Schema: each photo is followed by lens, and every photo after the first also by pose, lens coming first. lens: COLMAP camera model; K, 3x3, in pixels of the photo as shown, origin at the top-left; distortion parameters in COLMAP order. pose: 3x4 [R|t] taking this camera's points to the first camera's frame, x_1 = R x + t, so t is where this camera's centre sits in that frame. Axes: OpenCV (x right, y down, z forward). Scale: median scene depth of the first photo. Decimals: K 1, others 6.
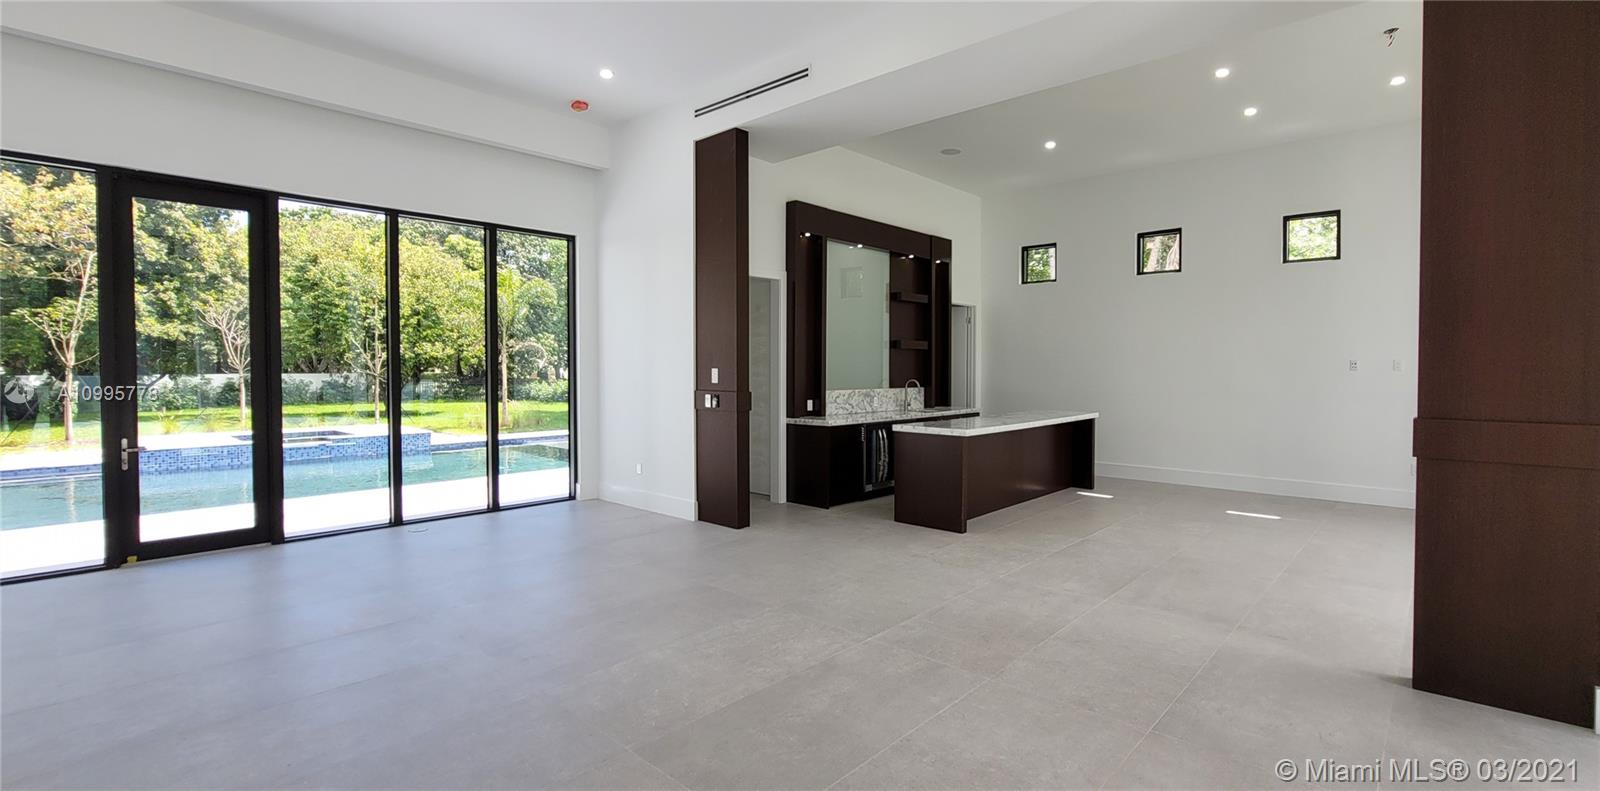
lens RADIAL K [[736.9, 0, 814.9], [0, 736.9, 390.1], [0, 0, 1]] dist [-0.002142, 0.000787]
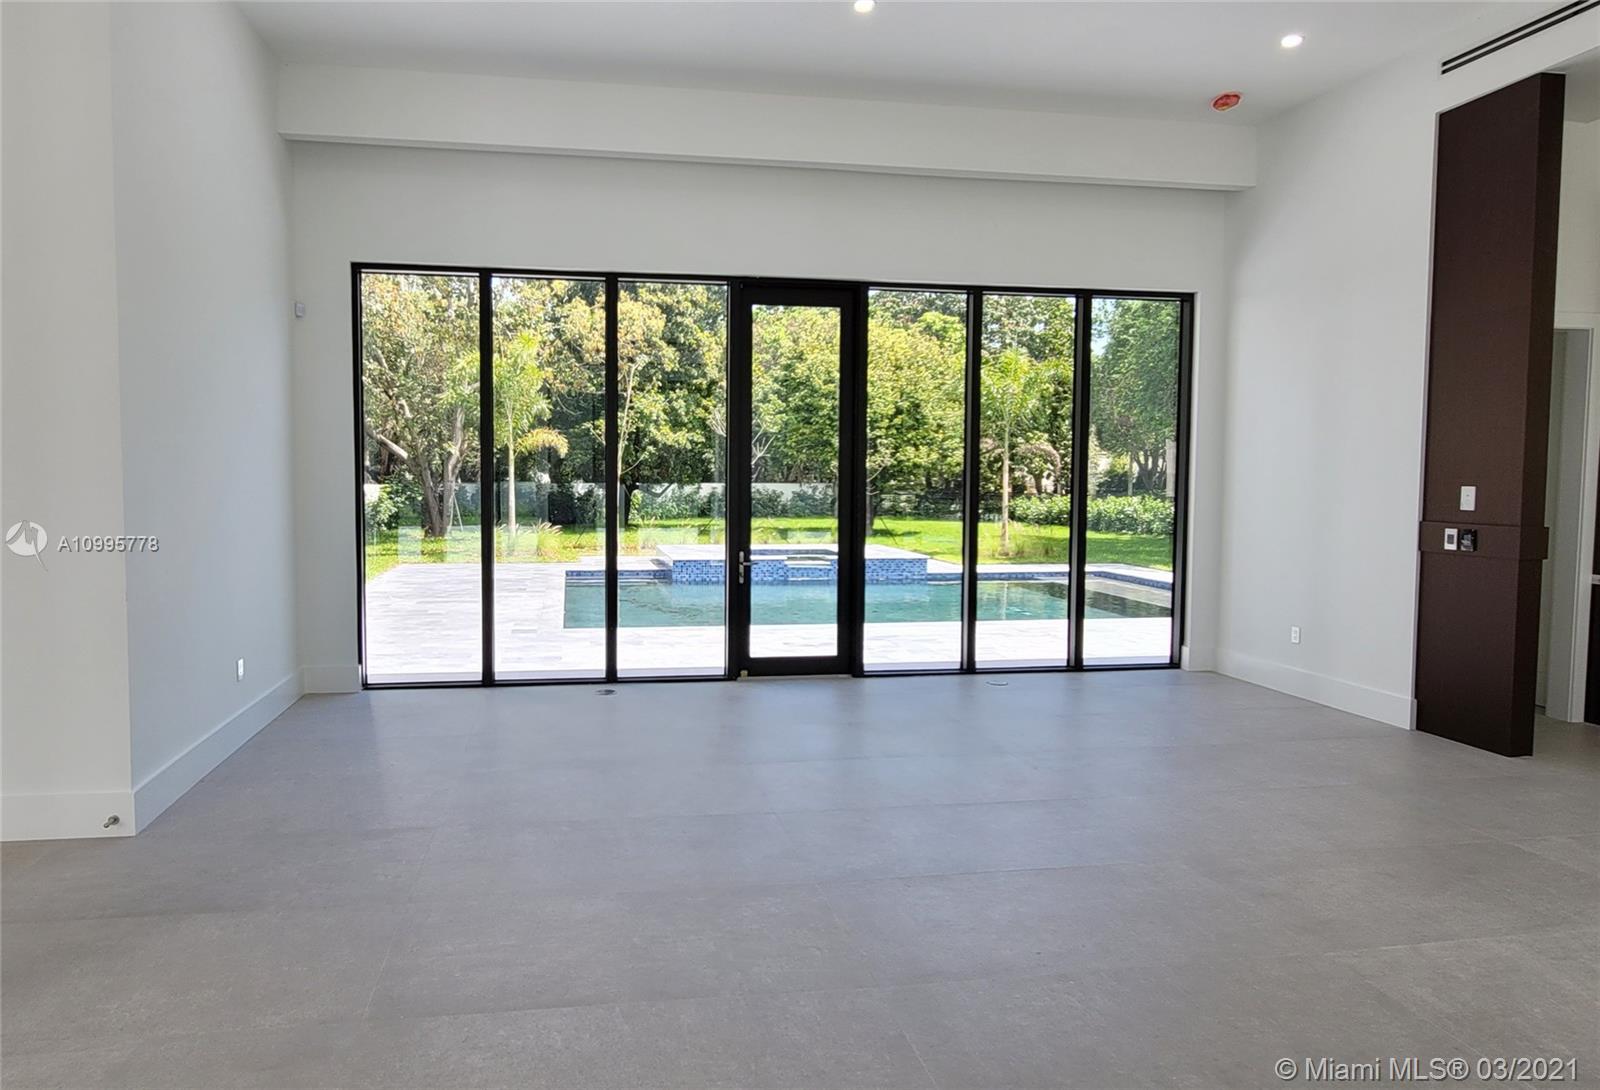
lens RADIAL K [[1029.7, 0, 800.7], [0, 1029.7, 549.6], [0, 0, 1]] dist [-0.021470, 0.004130]
pose [[0.743479, 0.048381, -0.667007, 0.152808], [-0.025942, 0.998715, 0.043525, 0.002596], [0.668256, -0.015056, 0.743779, 0.064859]]
